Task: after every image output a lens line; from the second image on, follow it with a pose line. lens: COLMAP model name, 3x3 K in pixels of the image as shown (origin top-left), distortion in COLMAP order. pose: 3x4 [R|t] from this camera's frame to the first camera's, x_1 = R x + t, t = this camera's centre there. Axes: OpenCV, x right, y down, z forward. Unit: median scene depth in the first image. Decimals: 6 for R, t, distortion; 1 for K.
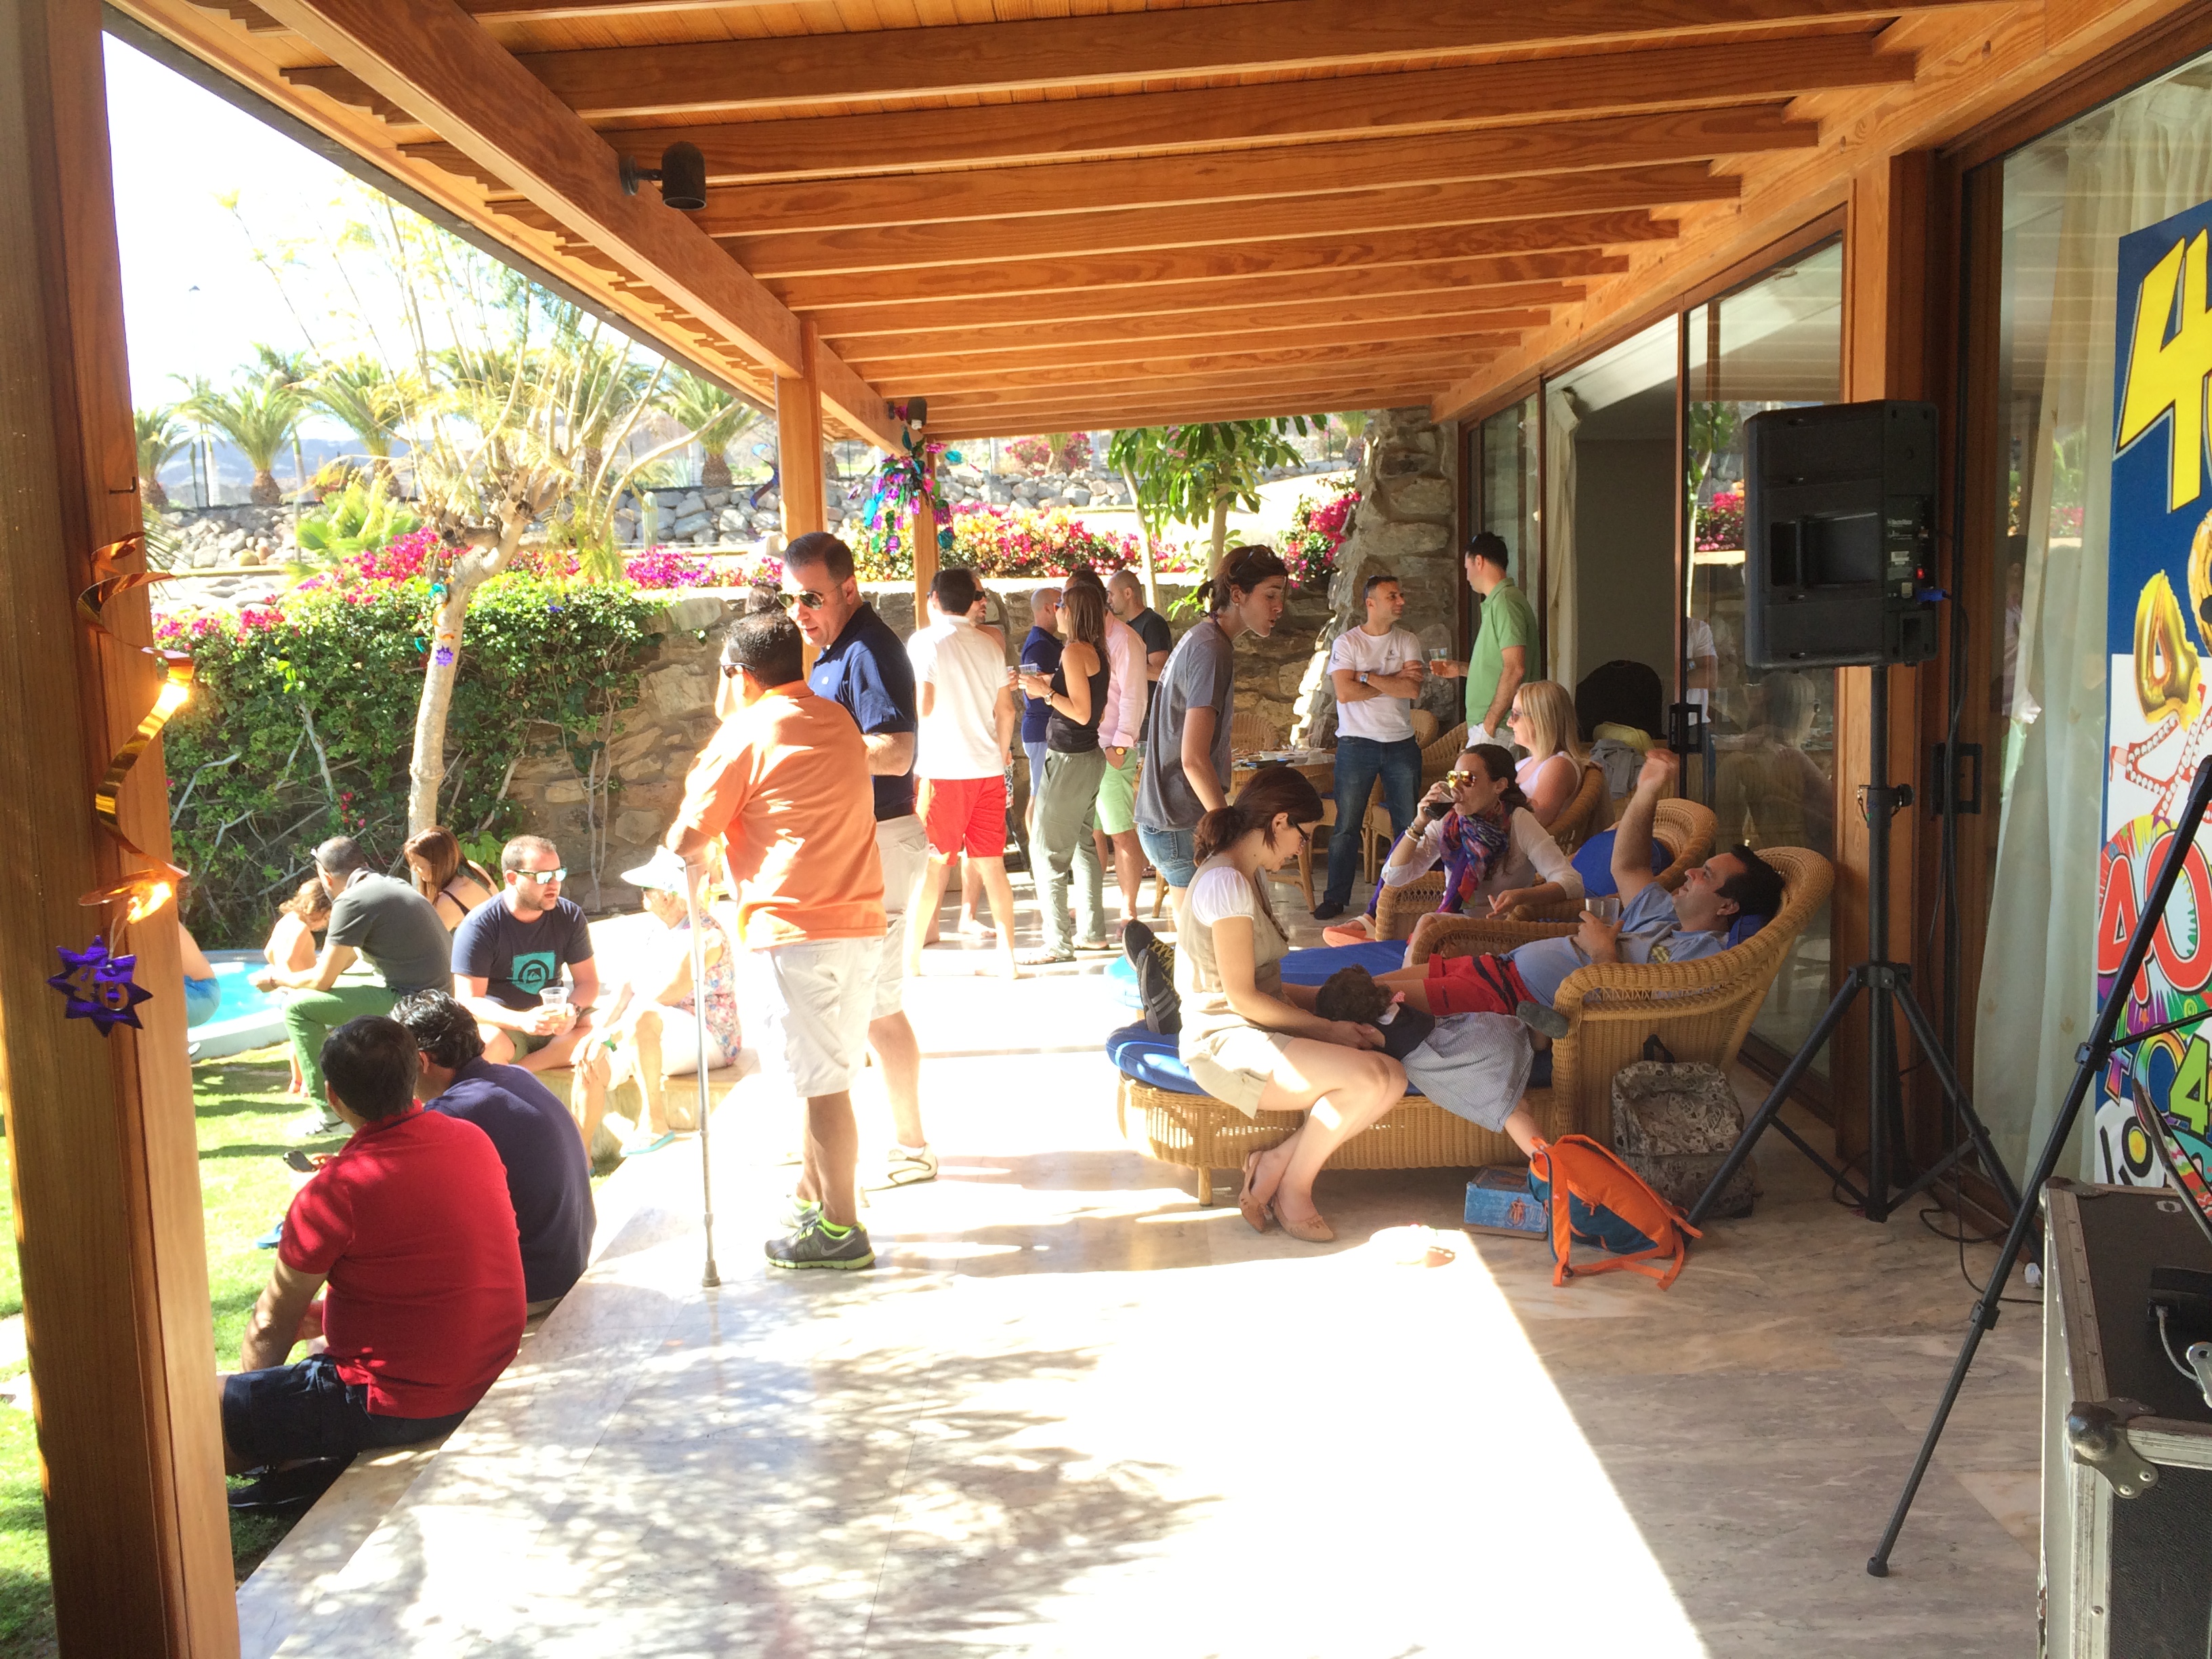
lens RADIAL K [[1857.7, 0, 1100.7], [0, 1857.7, 828.5], [0, 0, 1]] dist [0.036404, -0.003543]
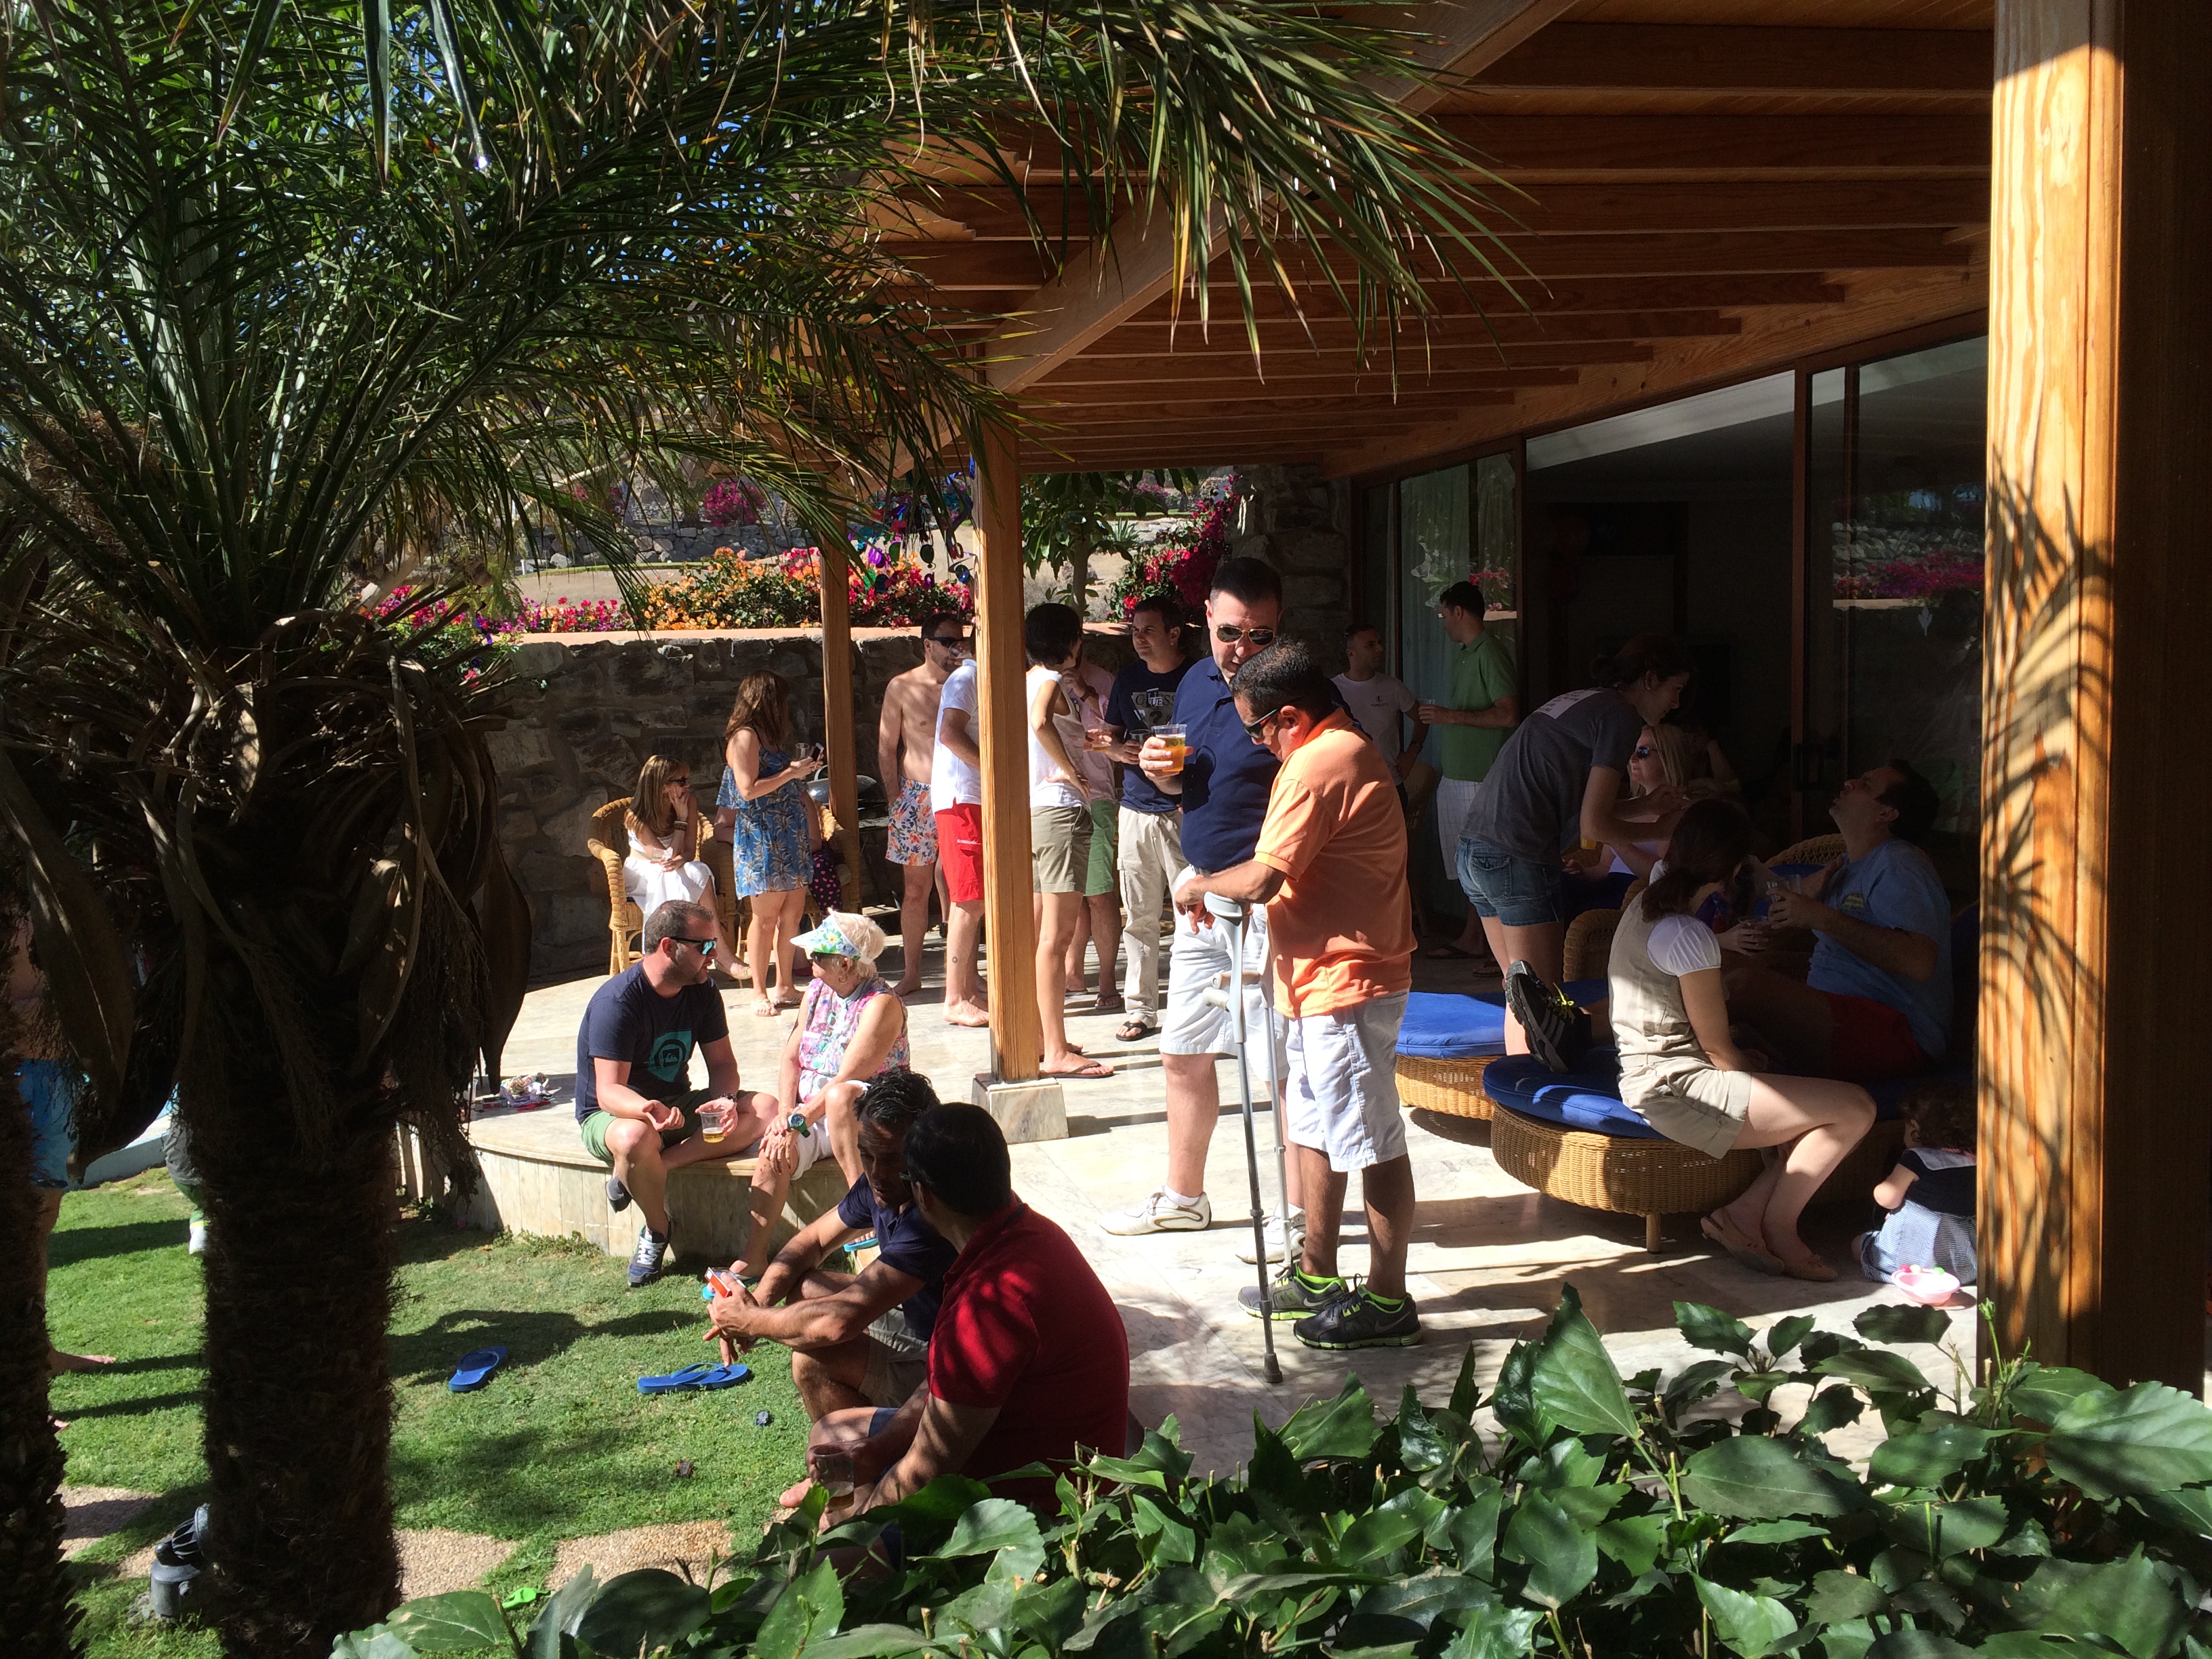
lens RADIAL K [[1857.7, 0, 1110.9], [0, 1857.7, 831.8], [0, 0, 1]] dist [0.036404, -0.003543]
pose [[0.966006, -0.016849, 0.257968, -0.324484], [0.024949, 0.999292, -0.028157, 0.001981], [-0.257311, 0.033635, 0.965743, 0.084821]]
